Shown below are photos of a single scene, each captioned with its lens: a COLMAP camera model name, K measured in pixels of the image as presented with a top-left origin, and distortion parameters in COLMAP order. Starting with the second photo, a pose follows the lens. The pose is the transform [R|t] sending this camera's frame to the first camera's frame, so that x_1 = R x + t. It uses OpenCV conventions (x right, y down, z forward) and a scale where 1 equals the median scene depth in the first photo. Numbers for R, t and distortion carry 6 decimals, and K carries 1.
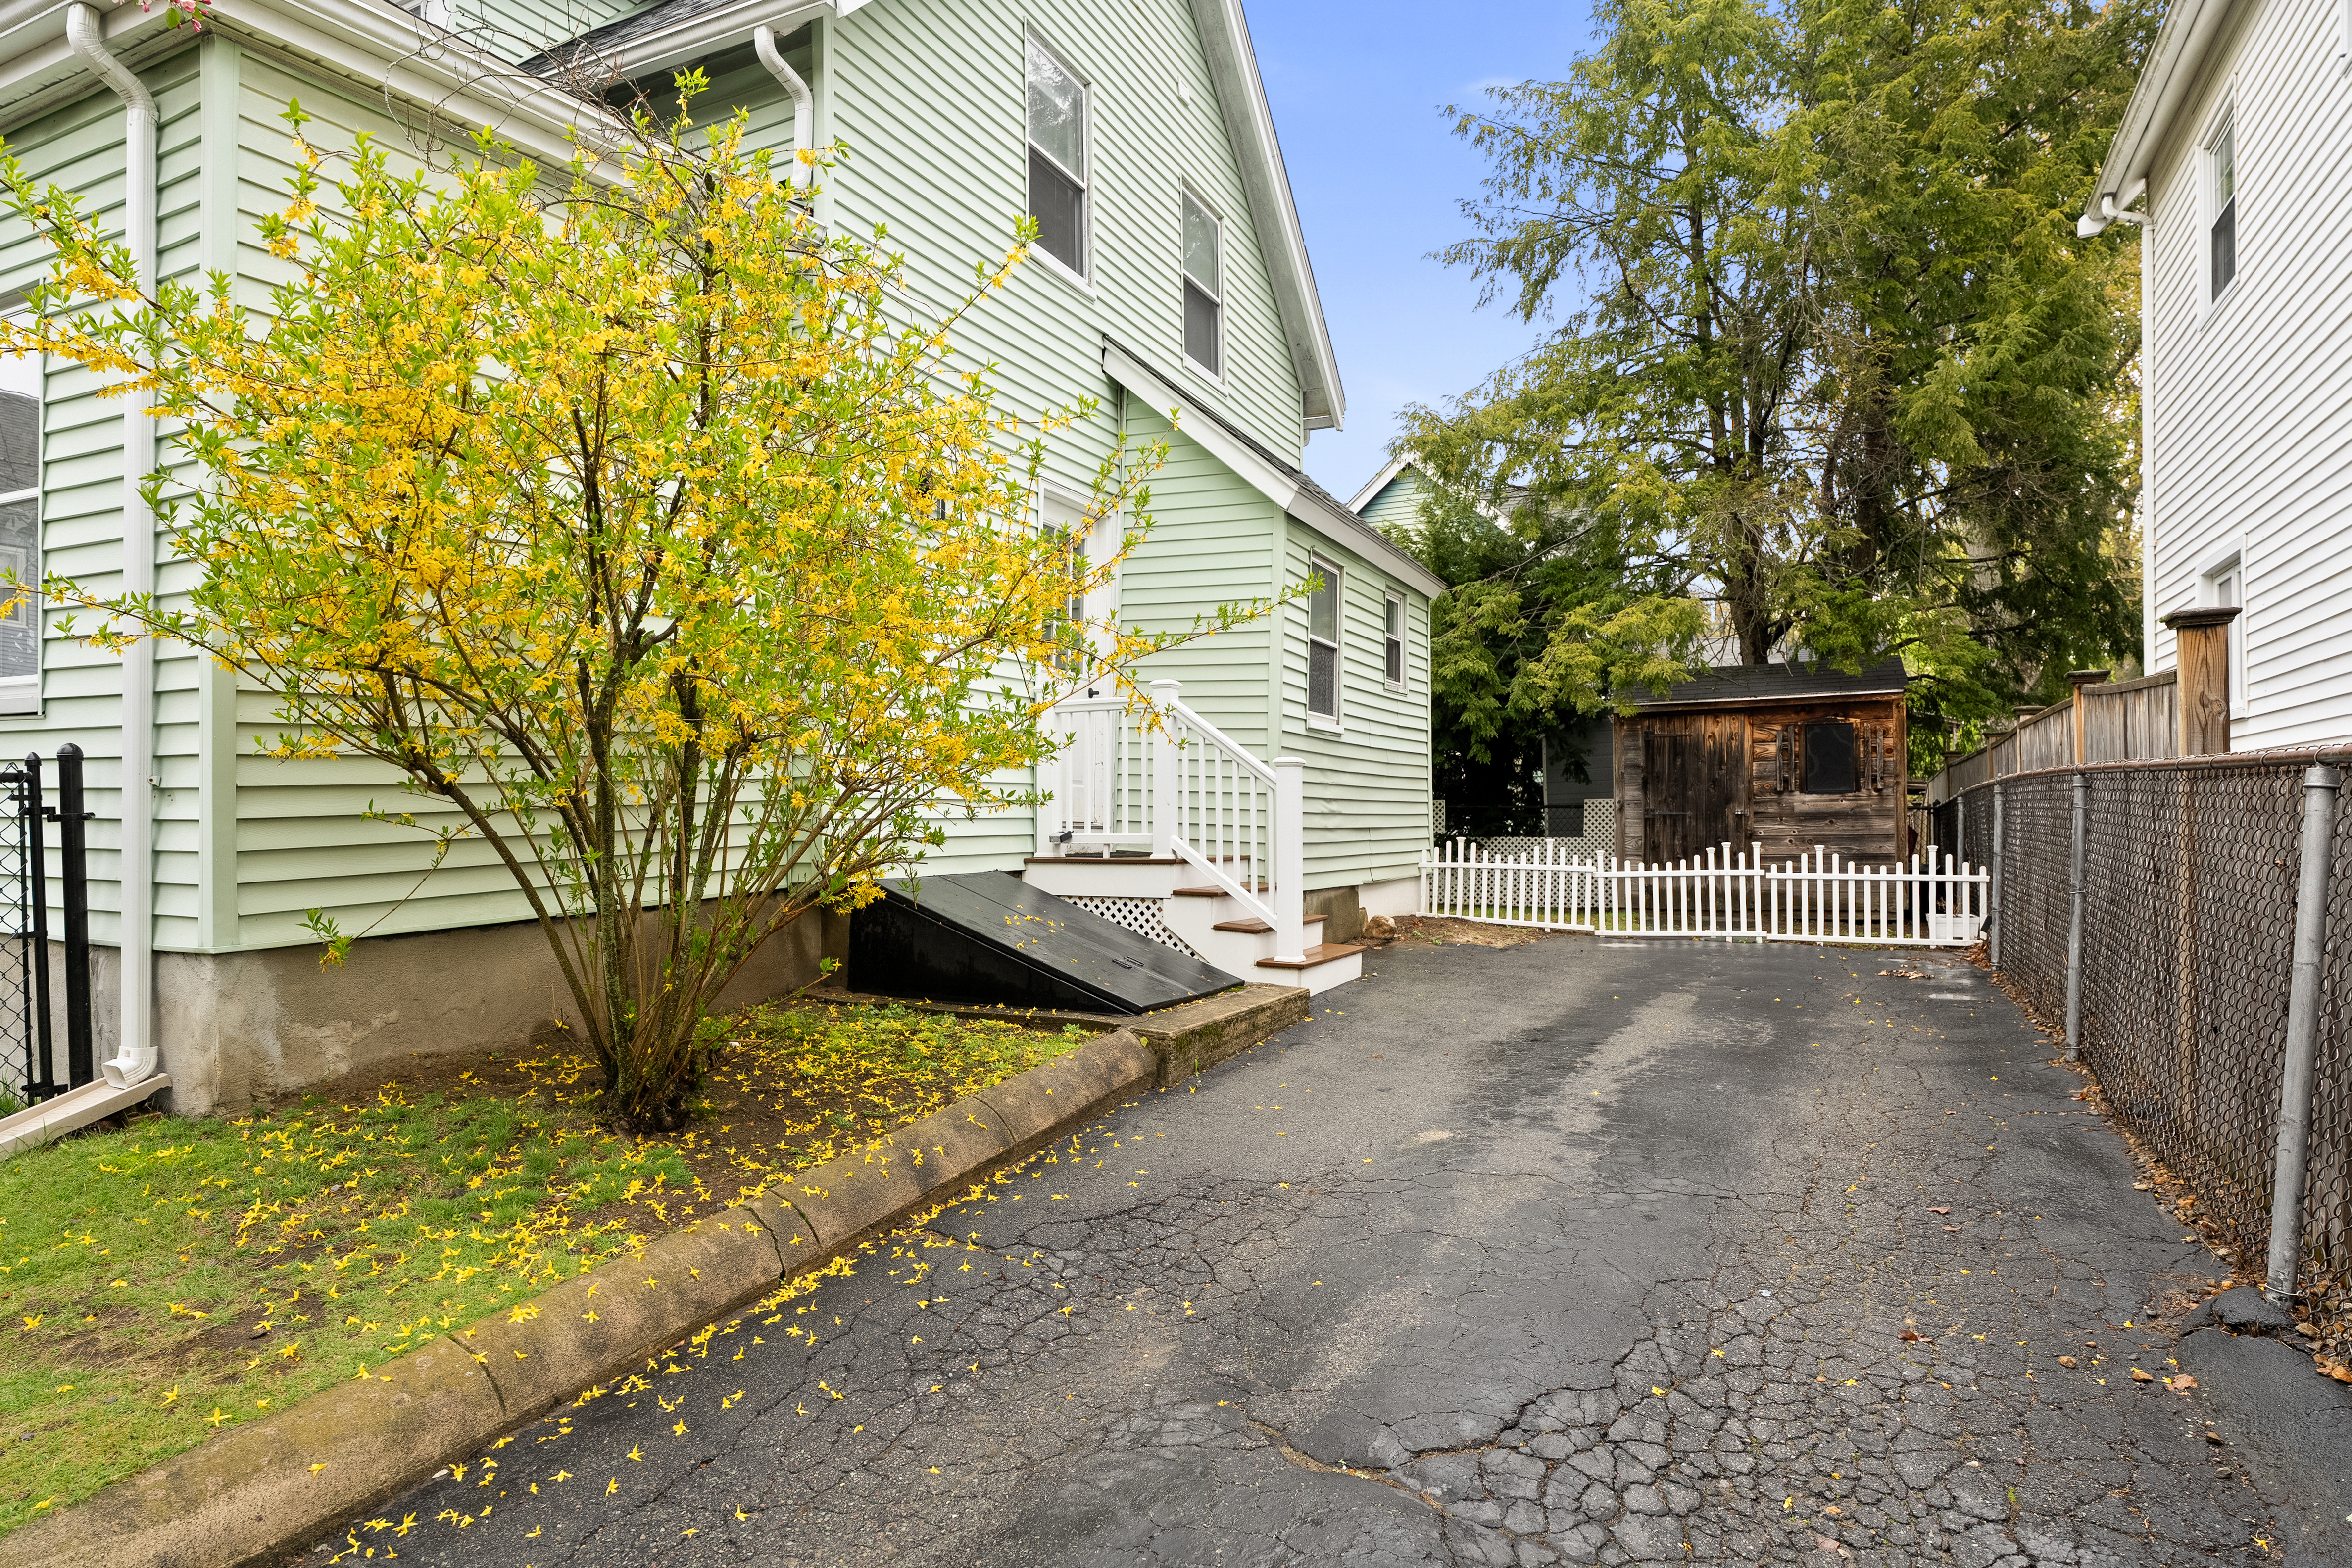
lens RADIAL K [[1358.1, 0, 1176.0], [0, 1358.1, 784.0], [0, 0, 1]] dist [-0.003241, 0.001042]
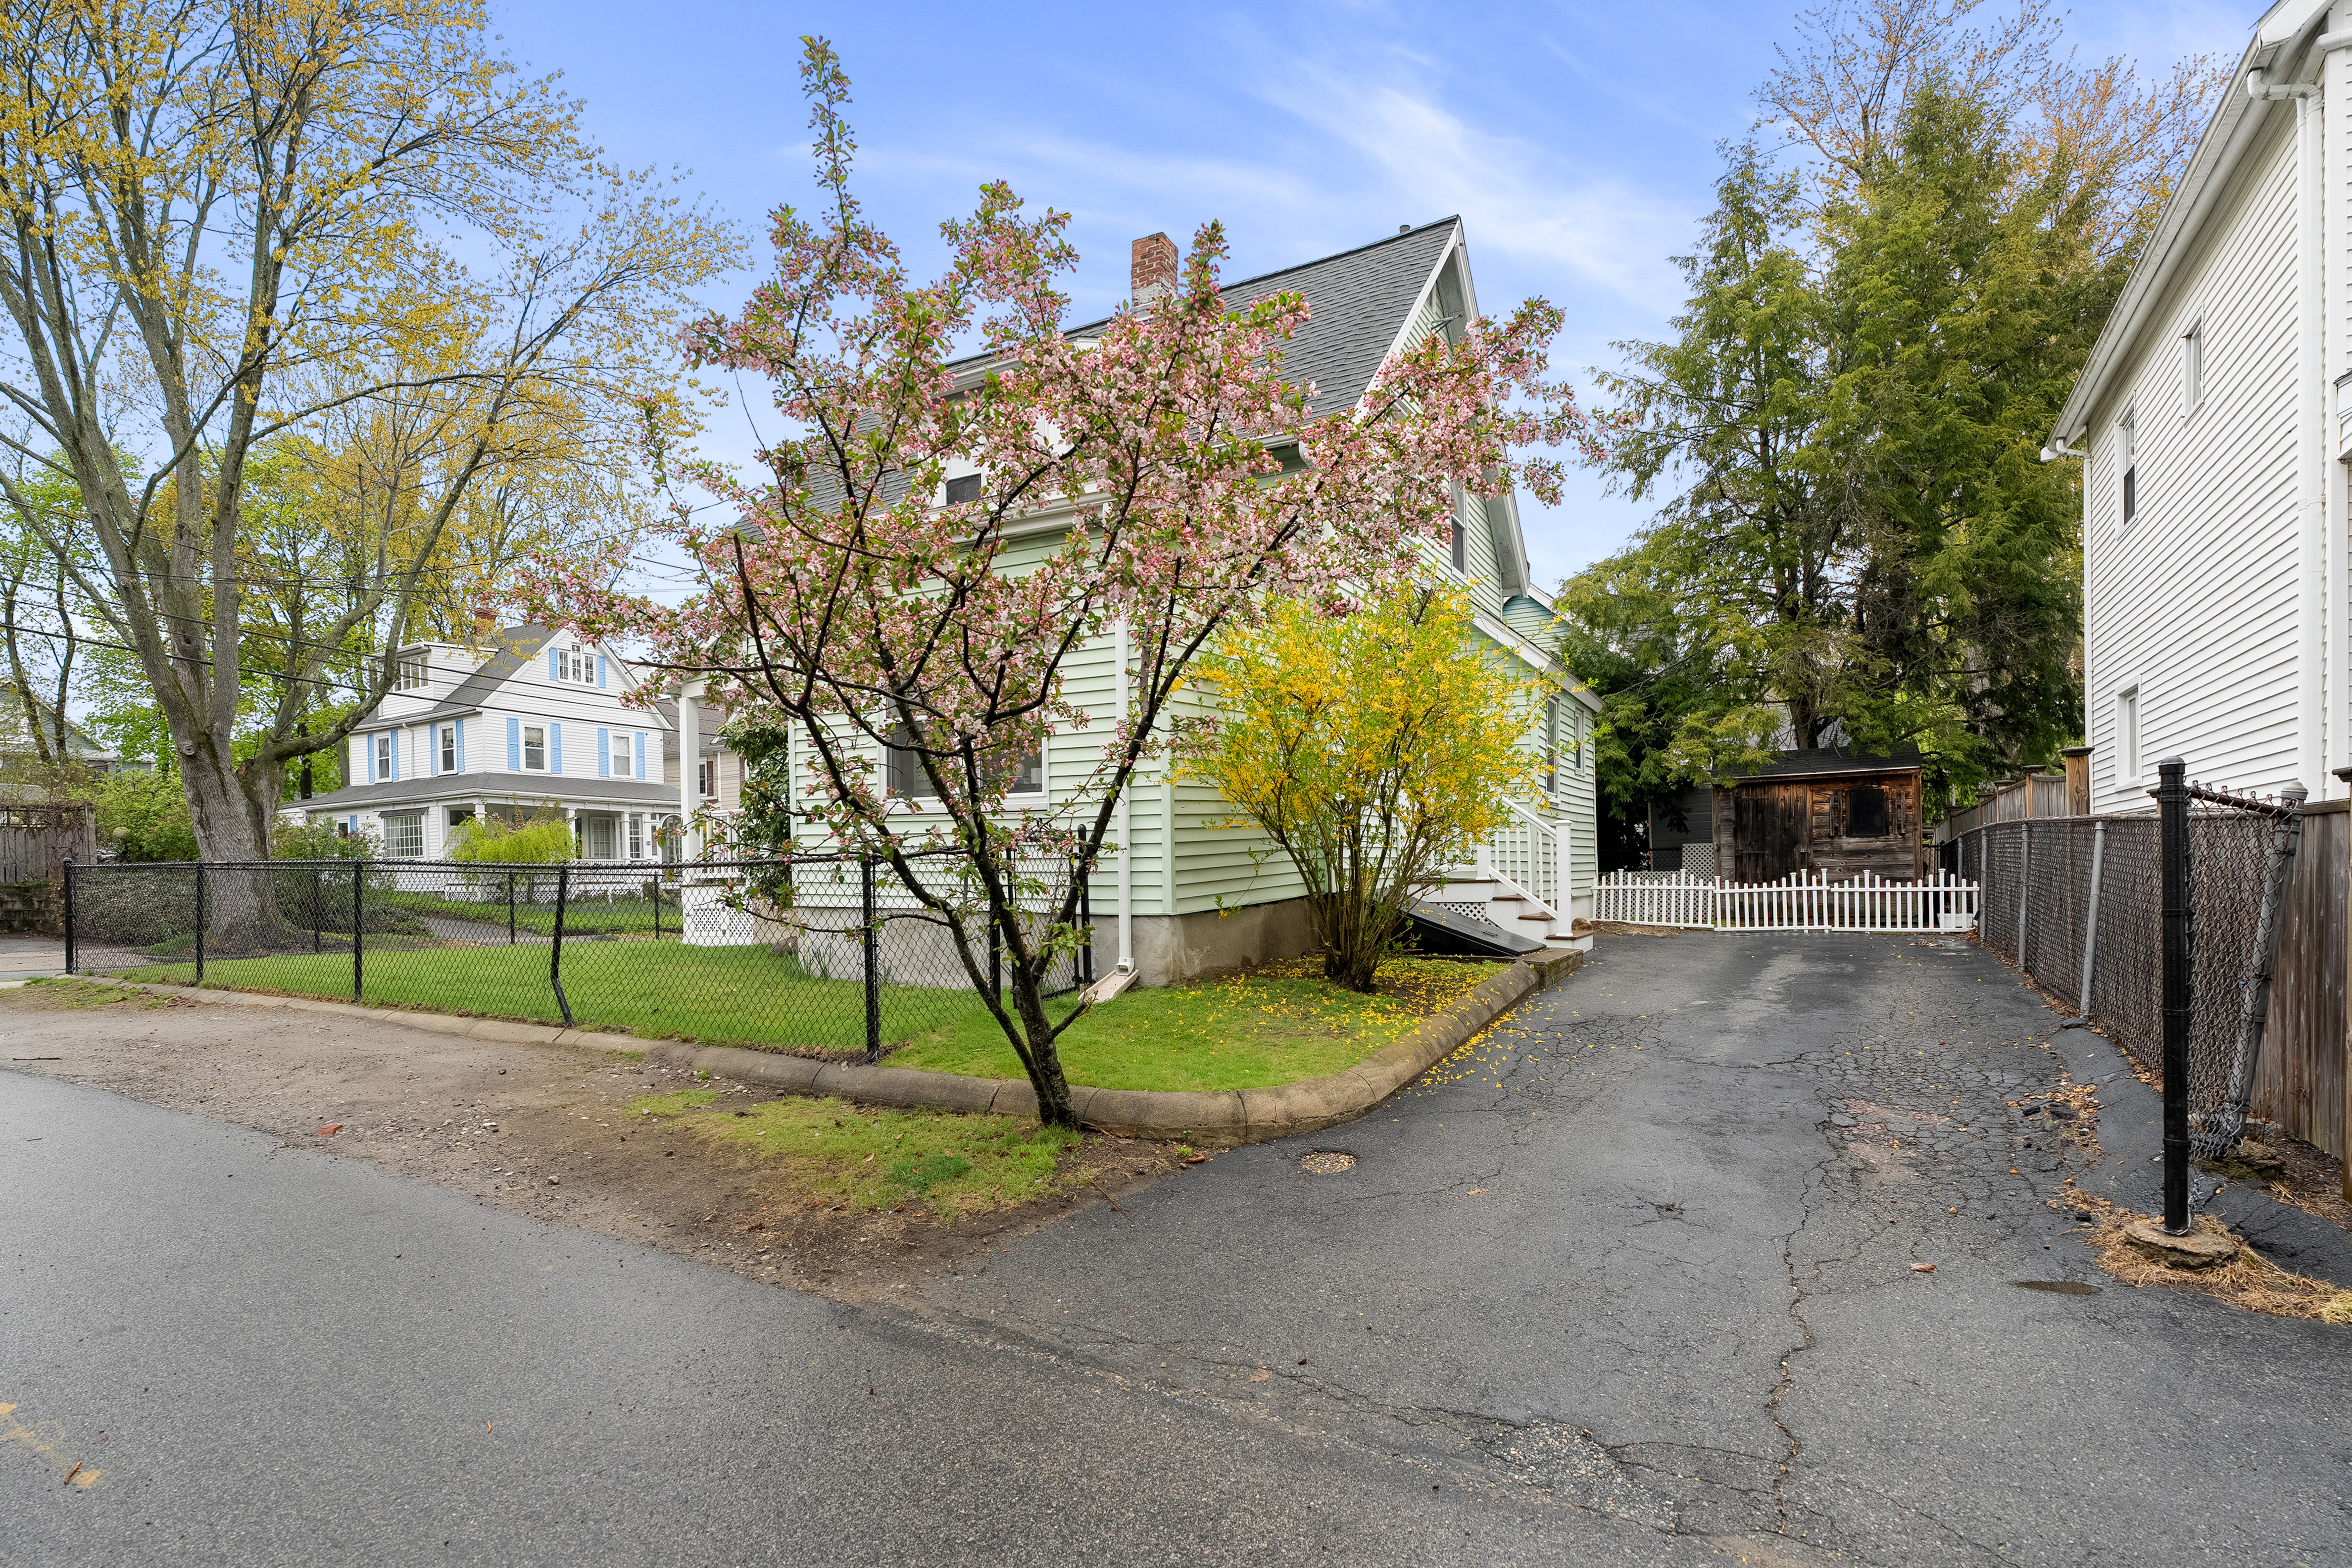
lens RADIAL K [[1180.6, 0, 1178.6], [0, 1180.6, 857.4], [0, 0, 1]] dist [0.001631, -0.000579]
pose [[0.998152, -0.013178, -0.059322, -0.210673], [0.014108, 0.999784, 0.015287, -0.001126], [0.059108, -0.016095, 0.998122, -0.361546]]
